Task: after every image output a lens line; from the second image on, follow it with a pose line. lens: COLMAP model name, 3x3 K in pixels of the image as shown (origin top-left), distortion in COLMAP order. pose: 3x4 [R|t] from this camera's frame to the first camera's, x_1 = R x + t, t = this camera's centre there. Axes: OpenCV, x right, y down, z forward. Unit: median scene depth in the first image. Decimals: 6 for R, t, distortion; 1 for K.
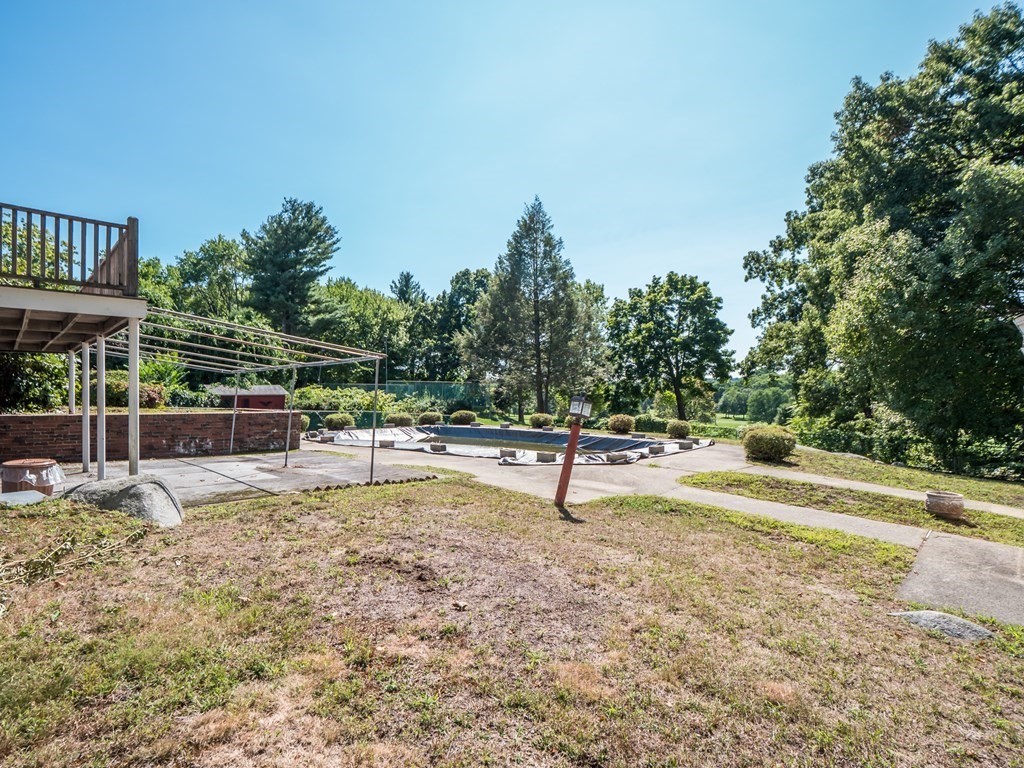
lens RADIAL K [[523.9, 0, 509.9], [0, 523.9, 406.4], [0, 0, 1]] dist [-0.027671, 0.000722]
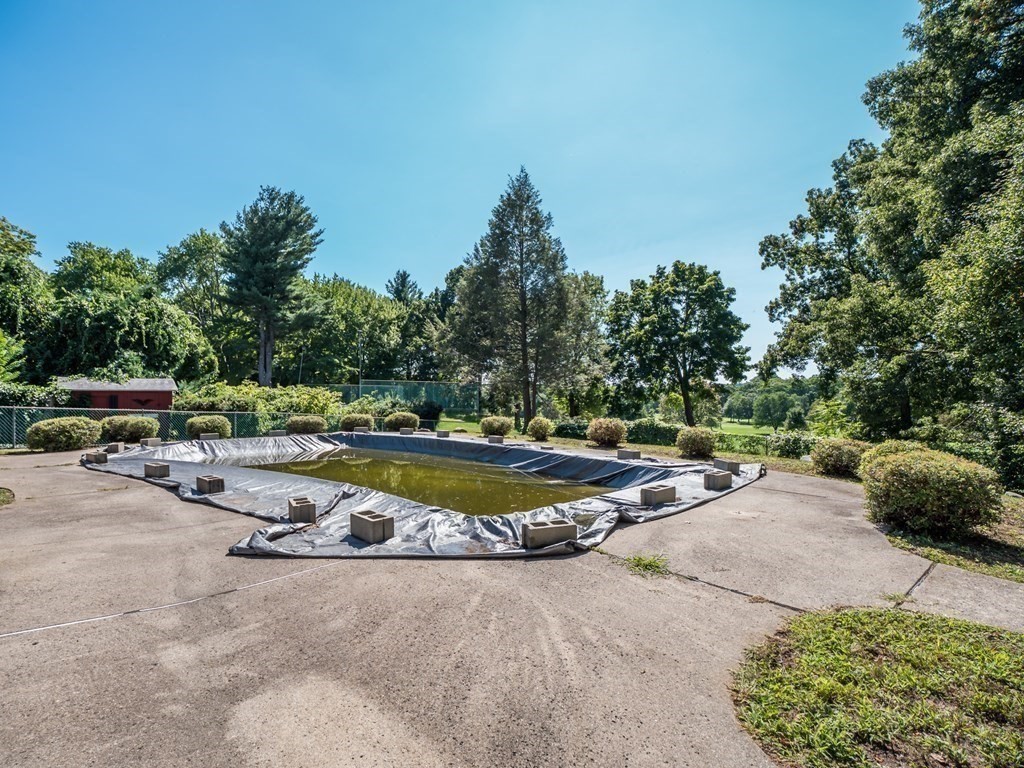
lens RADIAL K [[494.6, 0, 512.2], [0, 494.6, 399.9], [0, 0, 1]] dist [-0.018913, -0.000371]
pose [[0.999765, 0.002923, -0.021470, 0.041935], [-0.003381, 0.999767, -0.021297, 0.002447], [0.021403, 0.021364, 0.999543, 0.145849]]
